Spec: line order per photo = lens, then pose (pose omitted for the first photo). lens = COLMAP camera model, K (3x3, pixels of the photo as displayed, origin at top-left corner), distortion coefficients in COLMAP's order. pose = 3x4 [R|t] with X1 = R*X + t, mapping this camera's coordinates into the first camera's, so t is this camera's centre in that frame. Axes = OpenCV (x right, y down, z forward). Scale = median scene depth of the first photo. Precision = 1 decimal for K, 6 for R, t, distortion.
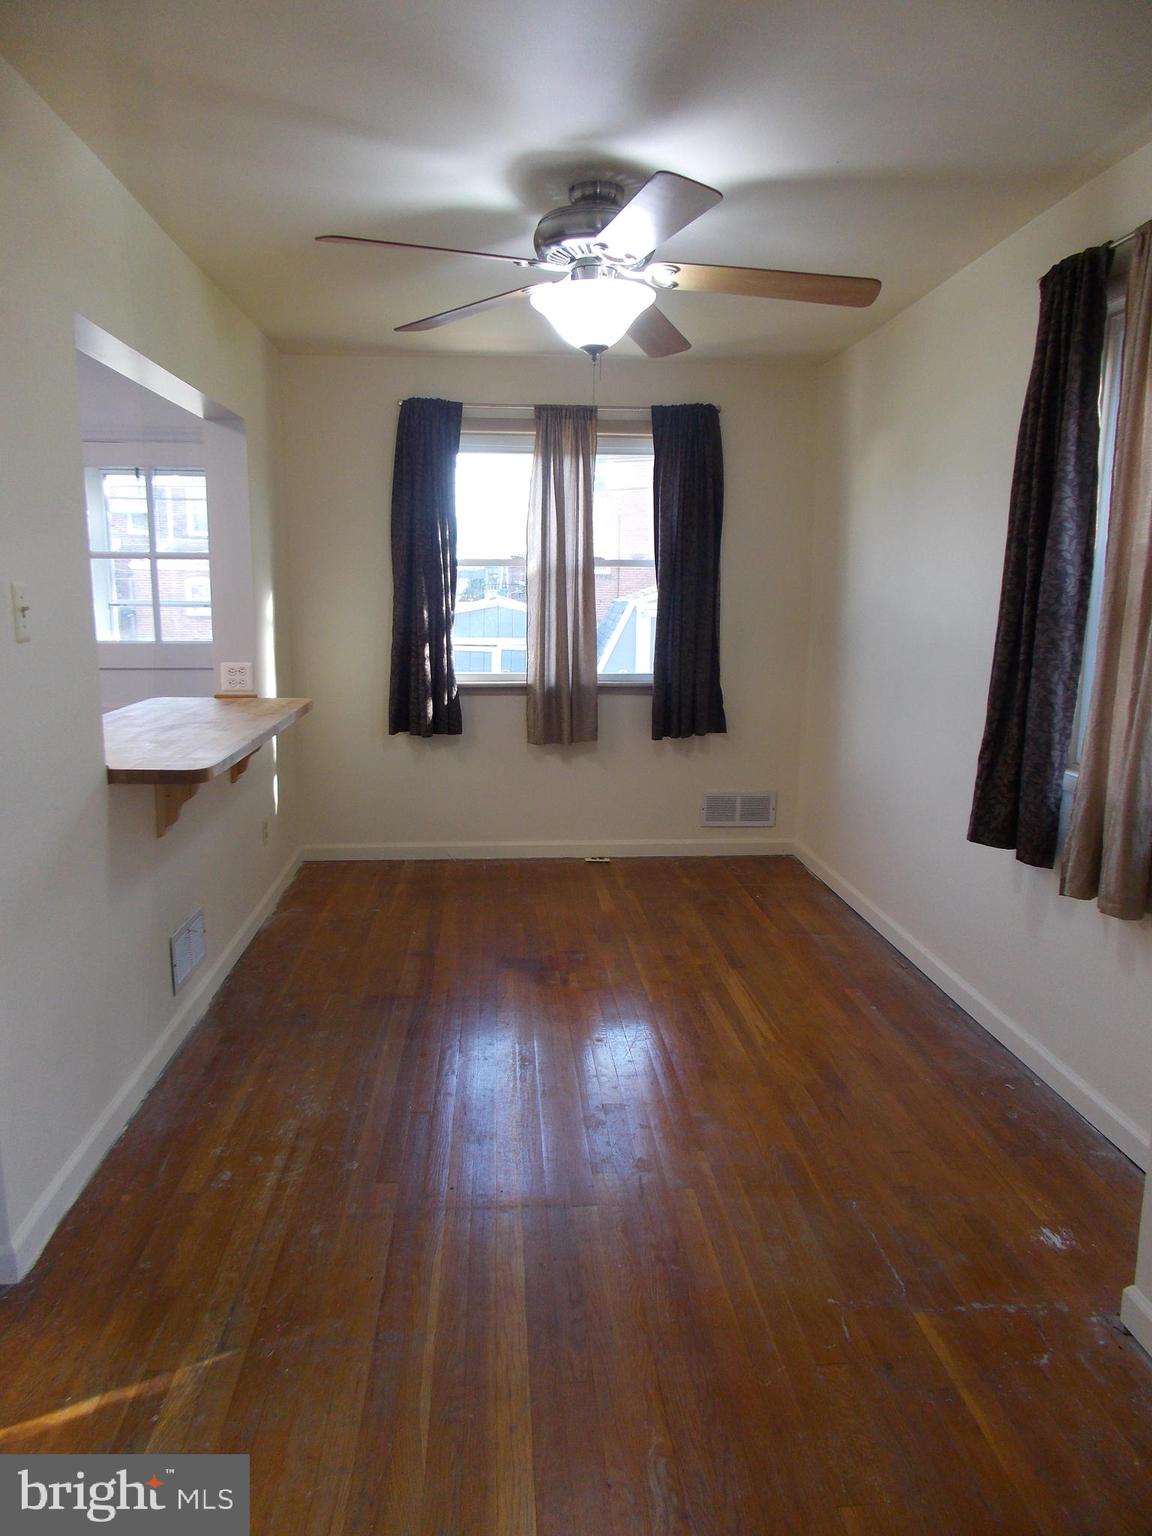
lens RADIAL K [[1006.2, 0, 572.7], [0, 1006.2, 765.2], [0, 0, 1]] dist [-0.003565, -0.000941]
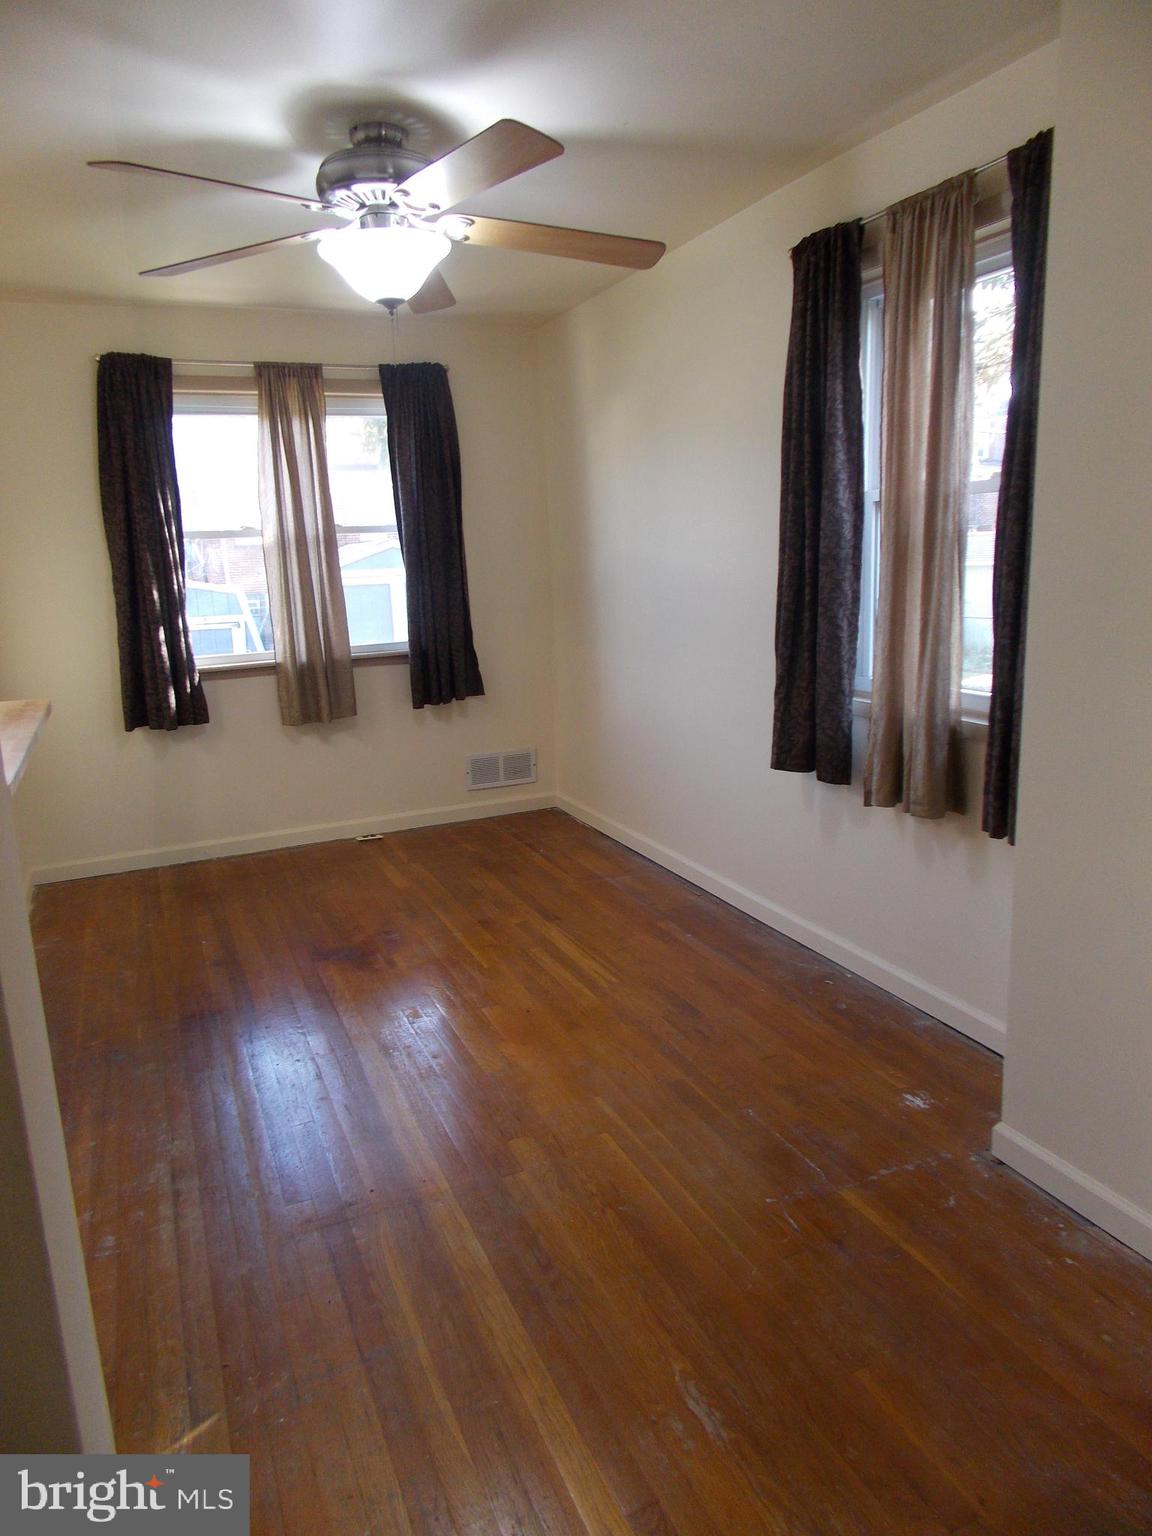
lens RADIAL K [[1006.2, 0, 573.9], [0, 1006.2, 765.6], [0, 0, 1]] dist [-0.003565, -0.000941]
pose [[0.941005, -0.115709, 0.317995, -0.148208], [0.104562, 0.993160, 0.051963, -0.007702], [-0.321832, -0.015647, 0.946667, 0.029681]]
